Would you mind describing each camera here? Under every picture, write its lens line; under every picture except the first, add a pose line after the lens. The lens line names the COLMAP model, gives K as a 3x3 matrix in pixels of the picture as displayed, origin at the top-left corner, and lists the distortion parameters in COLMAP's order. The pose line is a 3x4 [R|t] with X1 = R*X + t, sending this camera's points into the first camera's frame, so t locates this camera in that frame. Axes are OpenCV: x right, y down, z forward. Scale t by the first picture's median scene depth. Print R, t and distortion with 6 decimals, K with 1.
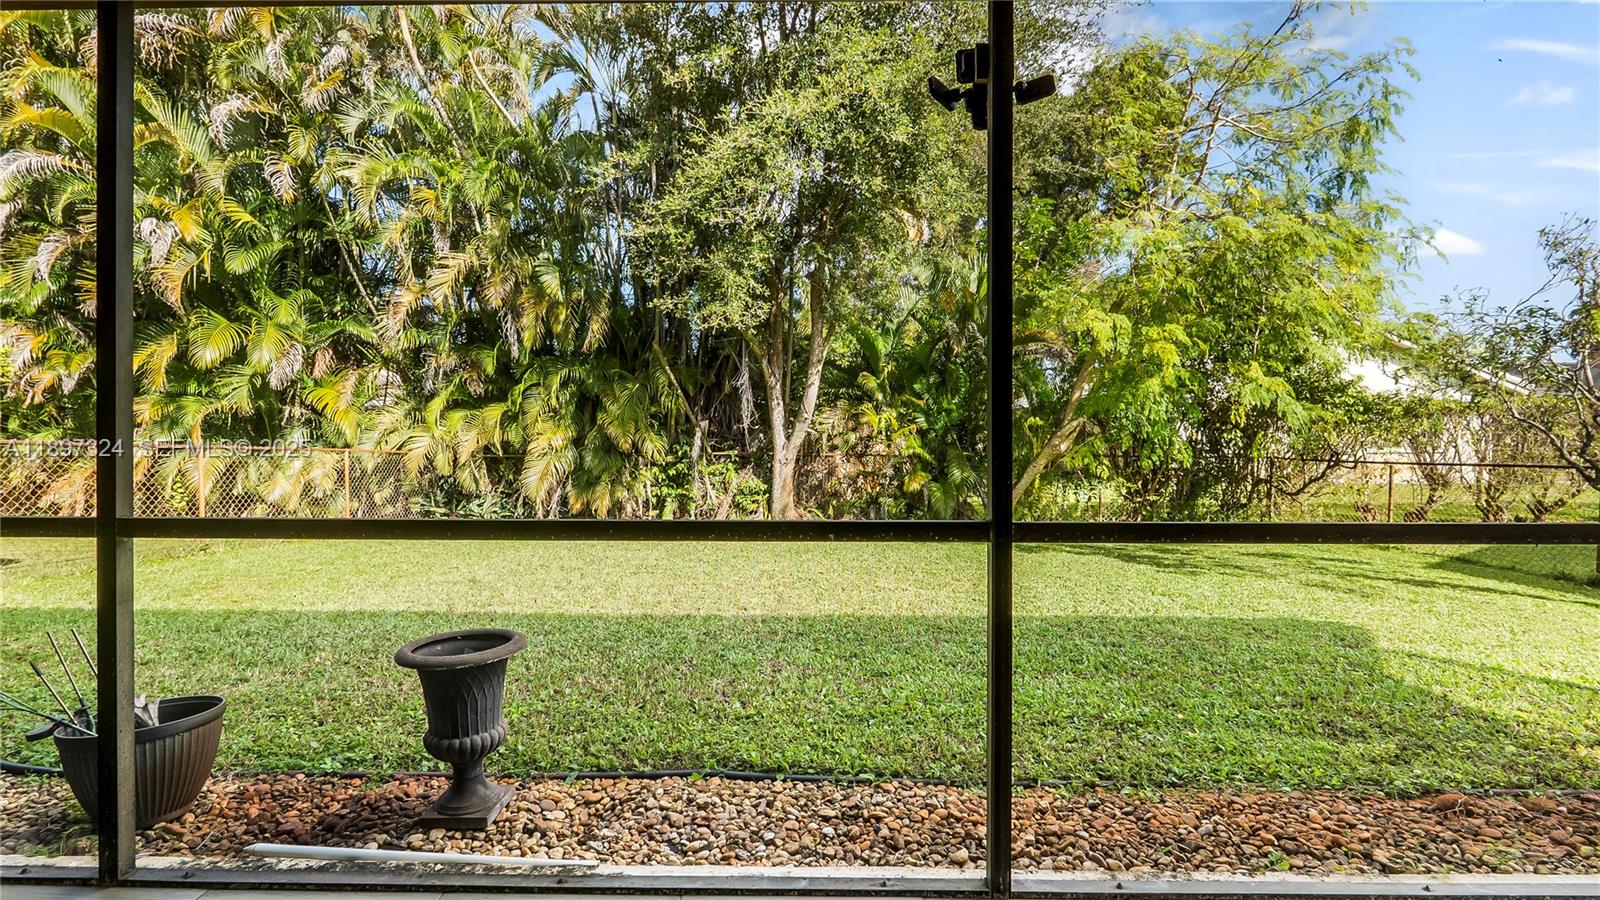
lens RADIAL K [[747.5, 0, 809.8], [0, 747.5, 451.3], [0, 0, 1]] dist [-0.002157, 0.000898]
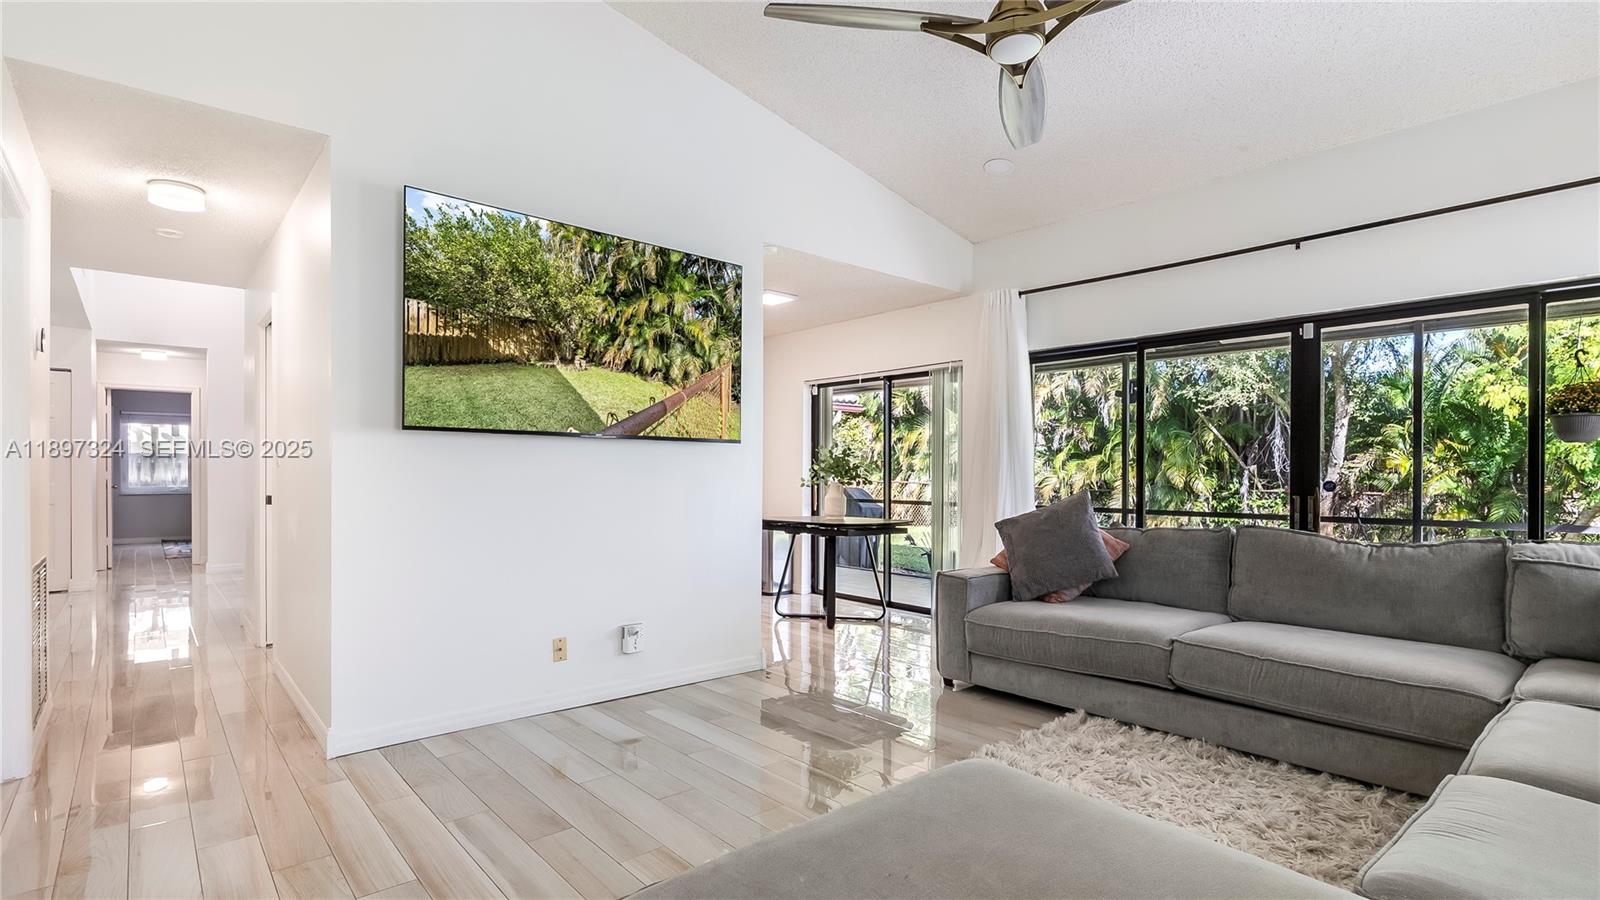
lens RADIAL K [[747.5, 0, 801.4], [0, 747.5, 464.7], [0, 0, 1]] dist [-0.002157, 0.000898]
pose [[0.662608, -0.010097, -0.748898, 0.340132], [-0.010168, 0.999696, -0.022475, -0.005195], [0.748897, 0.022507, 0.662304, -0.485857]]
